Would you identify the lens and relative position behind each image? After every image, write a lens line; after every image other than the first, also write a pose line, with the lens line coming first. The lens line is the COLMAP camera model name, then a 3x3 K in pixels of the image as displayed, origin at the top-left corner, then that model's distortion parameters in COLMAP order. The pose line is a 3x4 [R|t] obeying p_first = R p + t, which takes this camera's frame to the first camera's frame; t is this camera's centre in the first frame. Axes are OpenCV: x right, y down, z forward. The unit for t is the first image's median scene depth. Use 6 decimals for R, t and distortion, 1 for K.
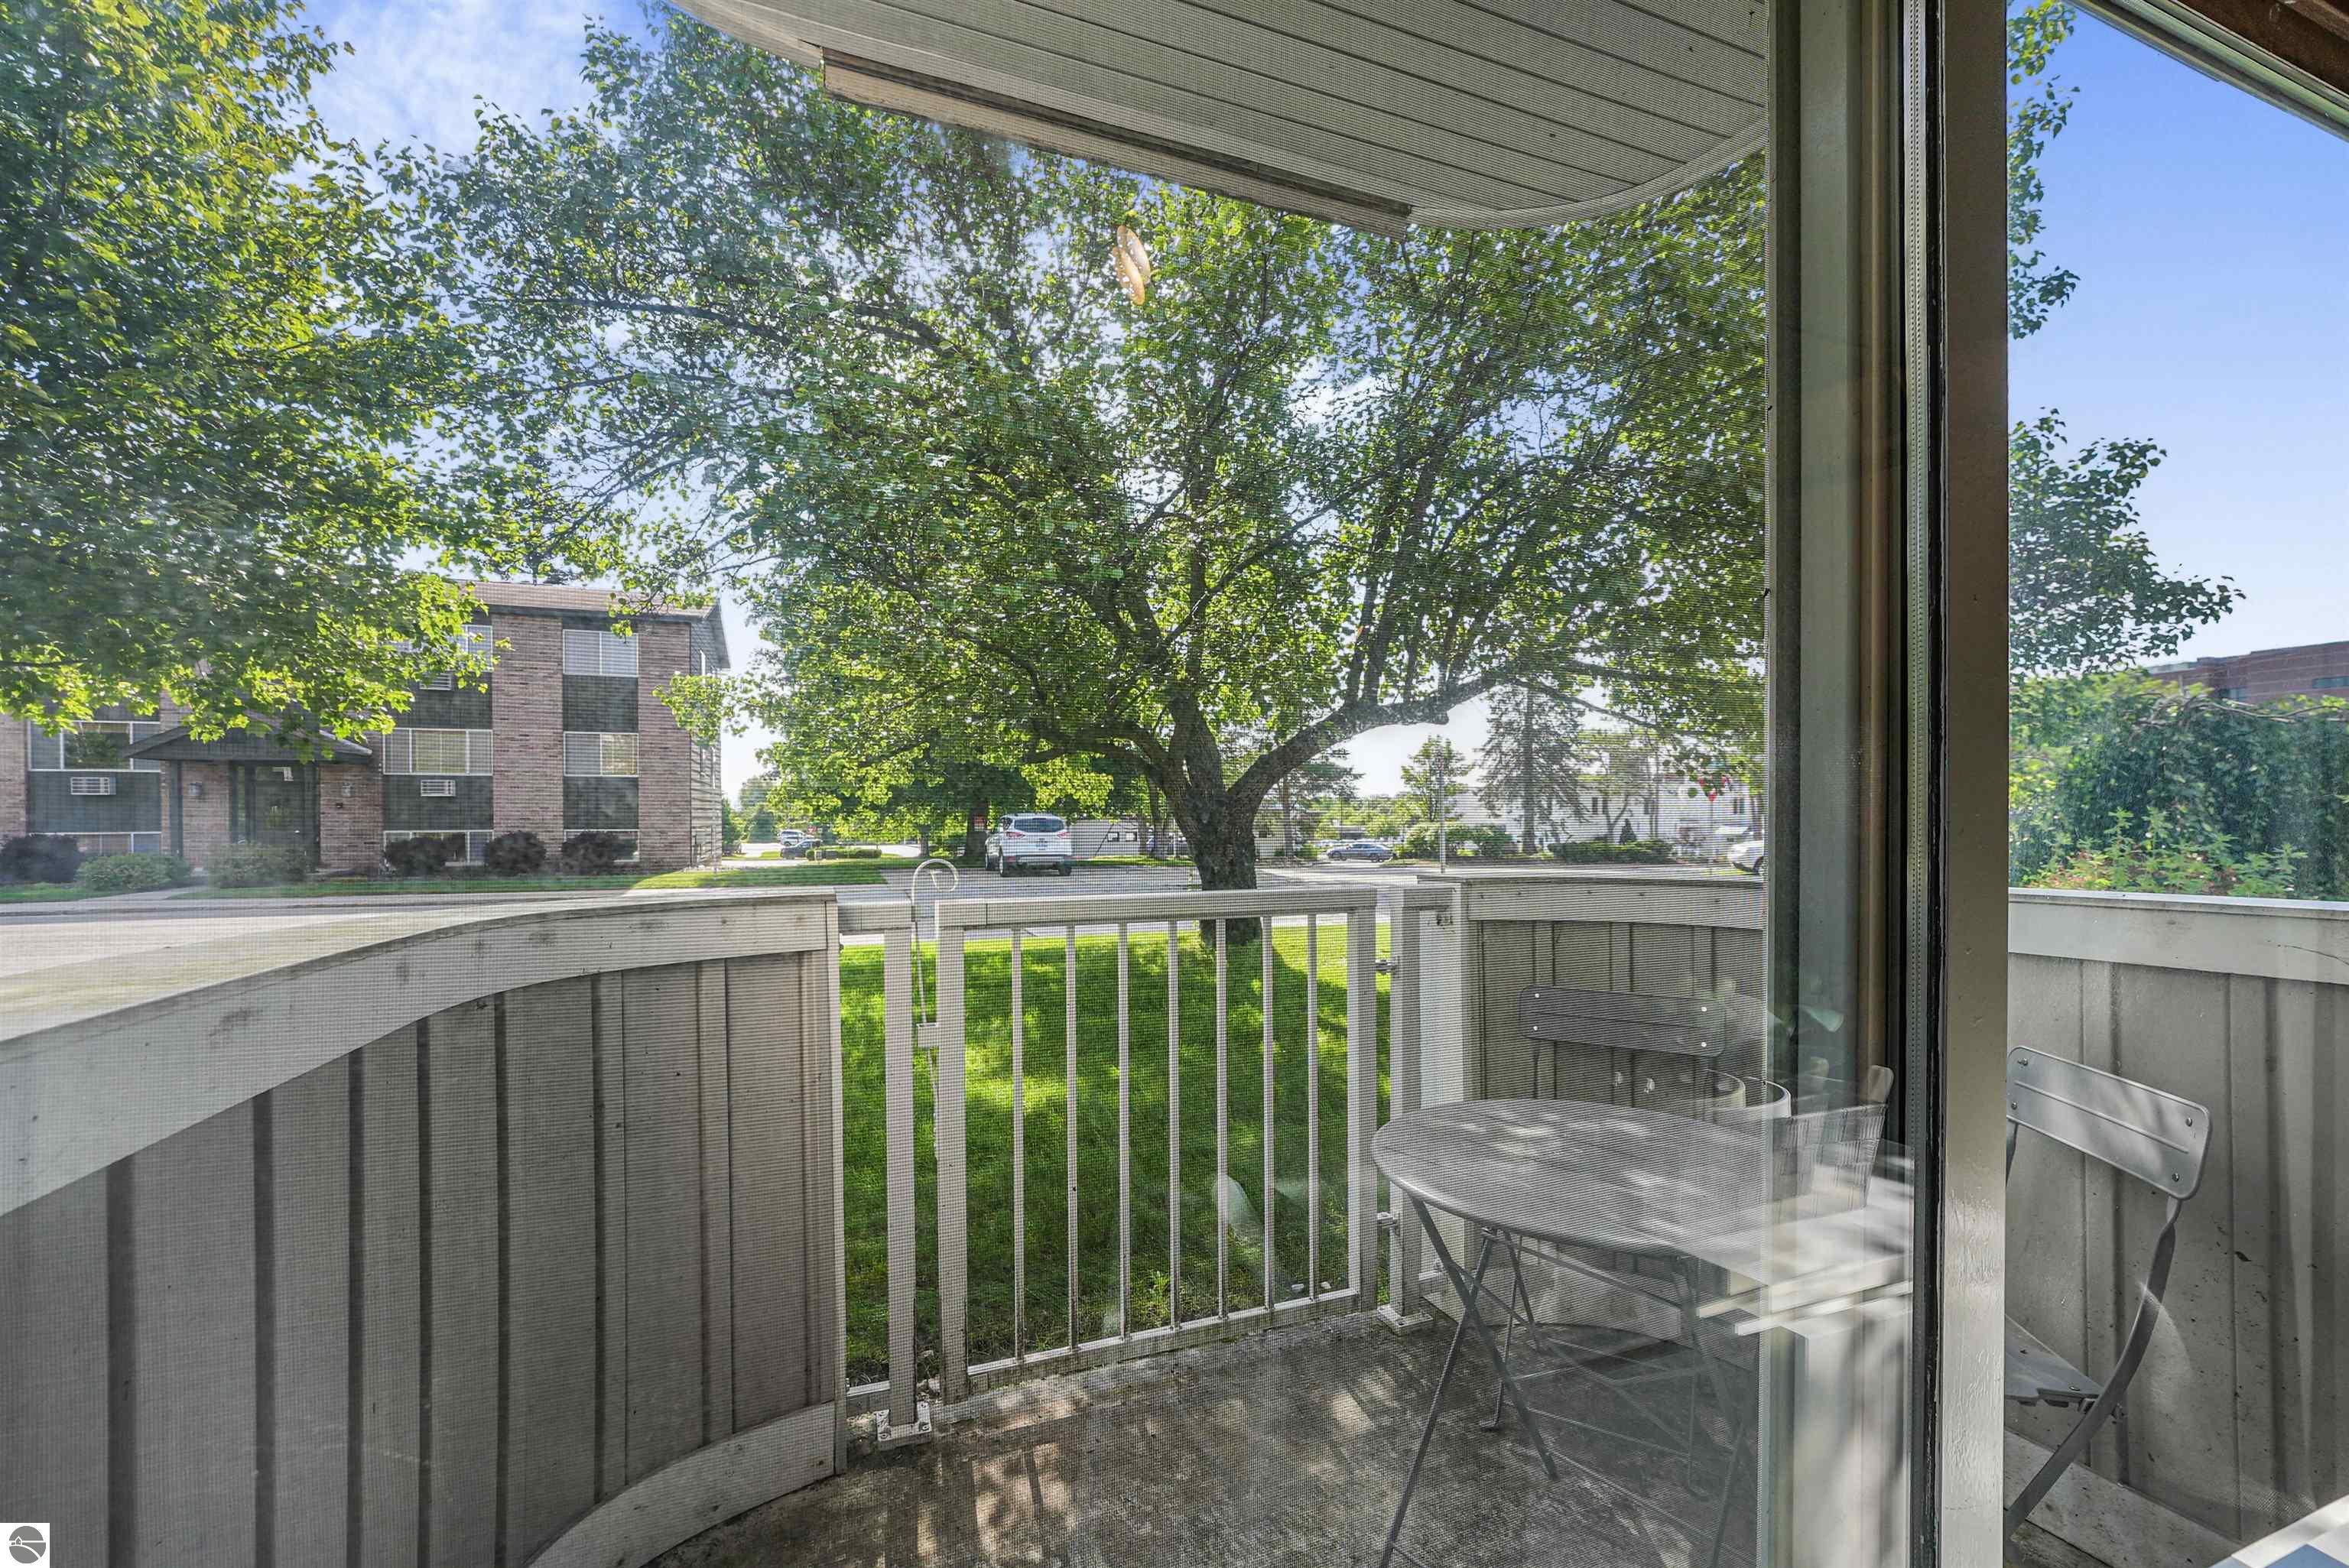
lens RADIAL K [[964.7, 0, 1168.1], [0, 964.7, 825.1], [0, 0, 1]] dist [-0.001460, -0.000063]
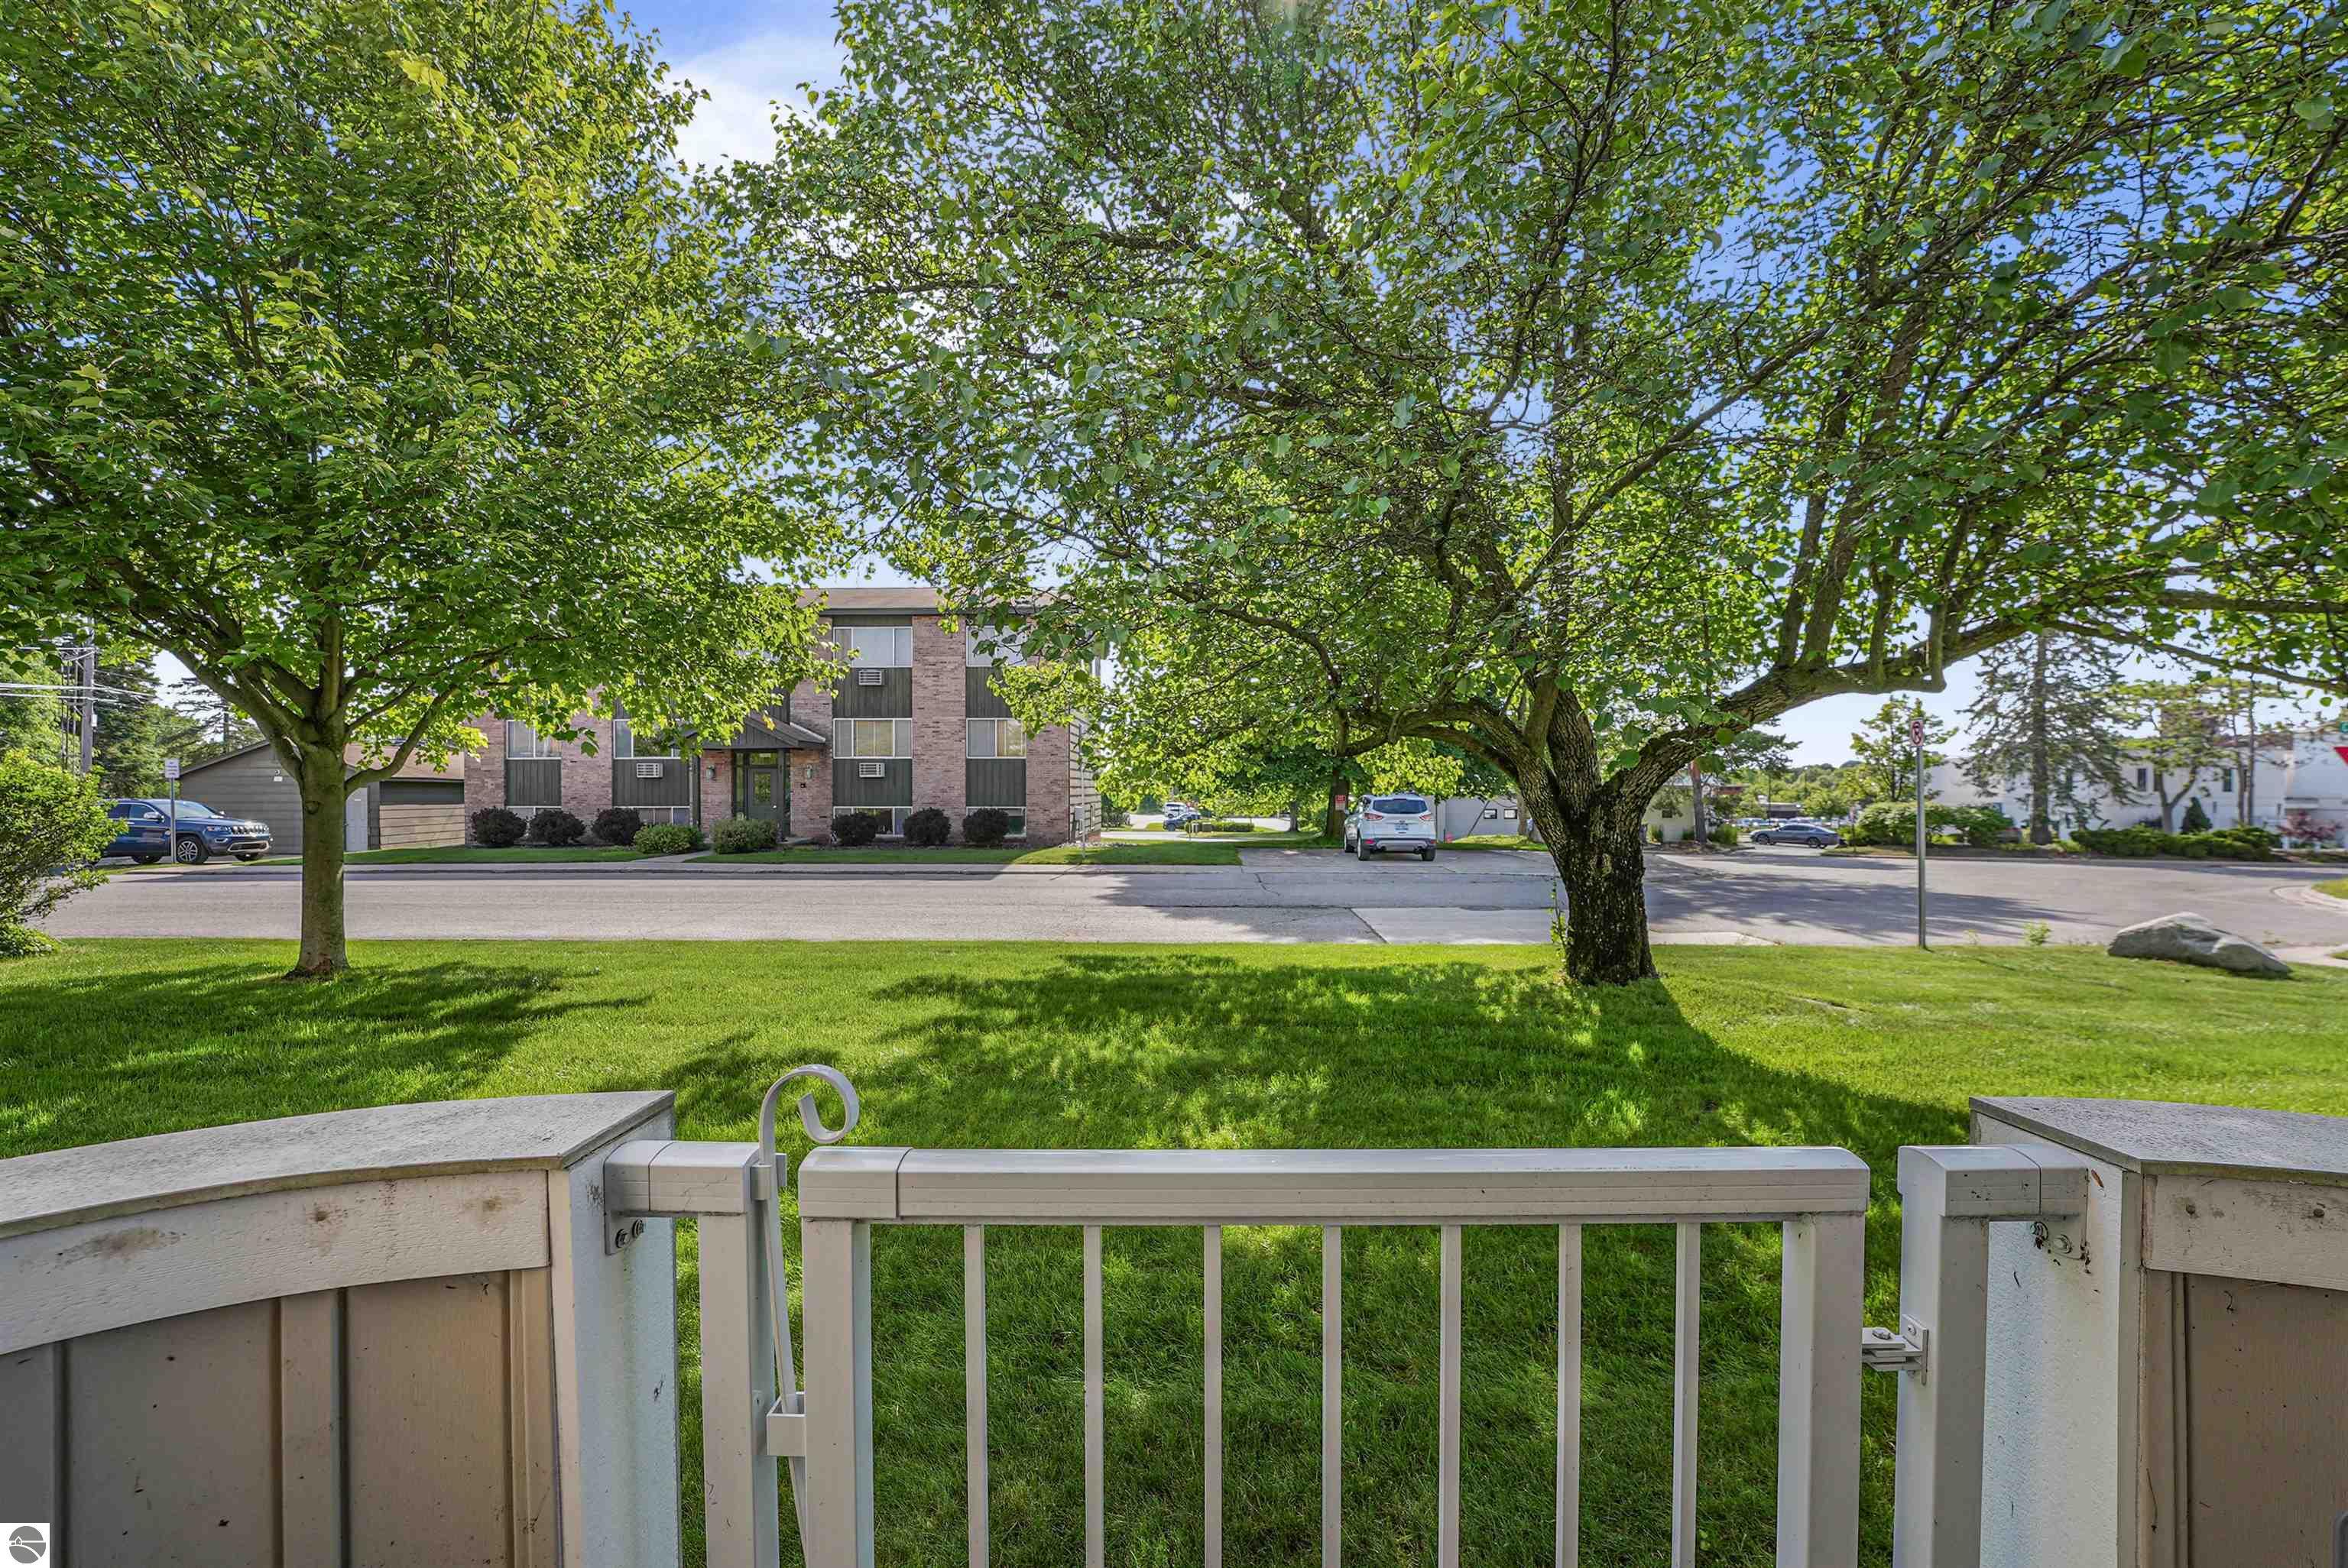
lens RADIAL K [[972.6, 0, 1187.5], [0, 972.6, 798.2], [0, 0, 1]] dist [-0.019945, 0.000195]
pose [[0.934324, 0.004869, -0.356393, 0.009969], [-0.004539, 0.999988, 0.001763, -0.009079], [0.356397, -0.000029, 0.934335, 0.055662]]
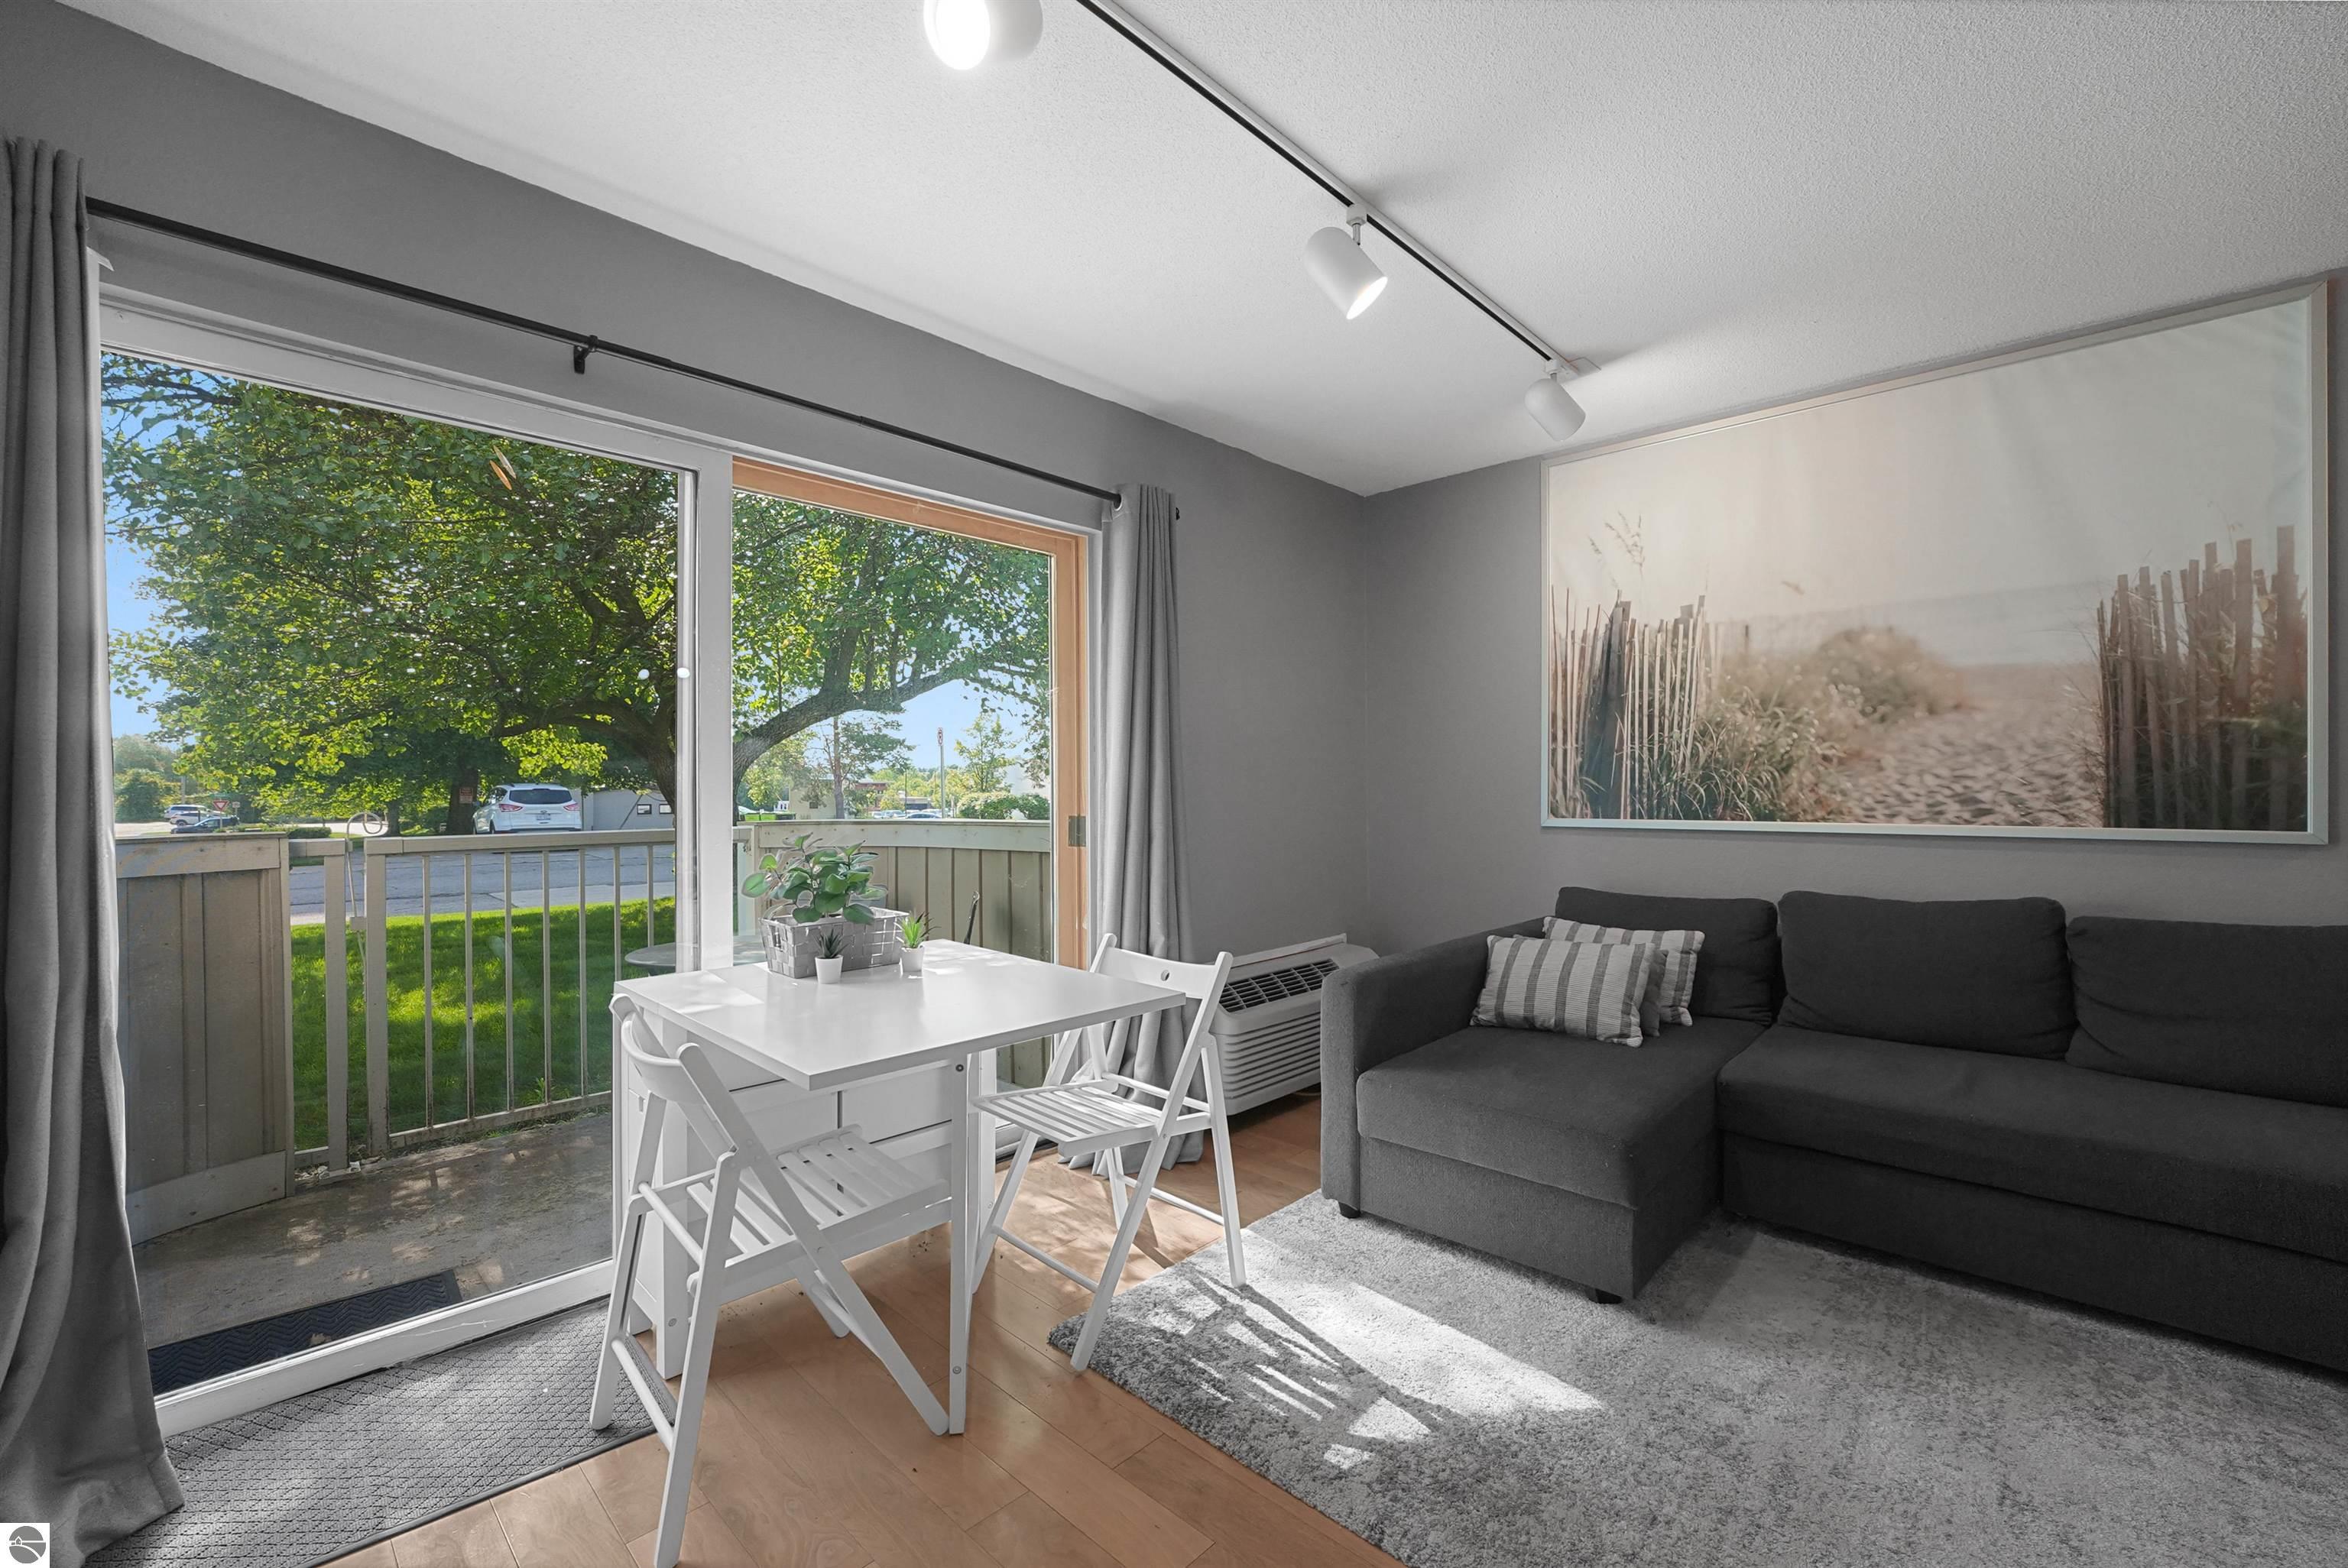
lens RADIAL K [[970.4, 0, 1153.8], [0, 970.4, 775.9], [0, 0, 1]] dist [-0.010832, 0.000119]
pose [[0.913642, 0.003956, 0.406500, 0.027453], [0.004409, 0.999797, -0.019641, 0.001347], [-0.406495, 0.019737, 0.913440, -0.090491]]
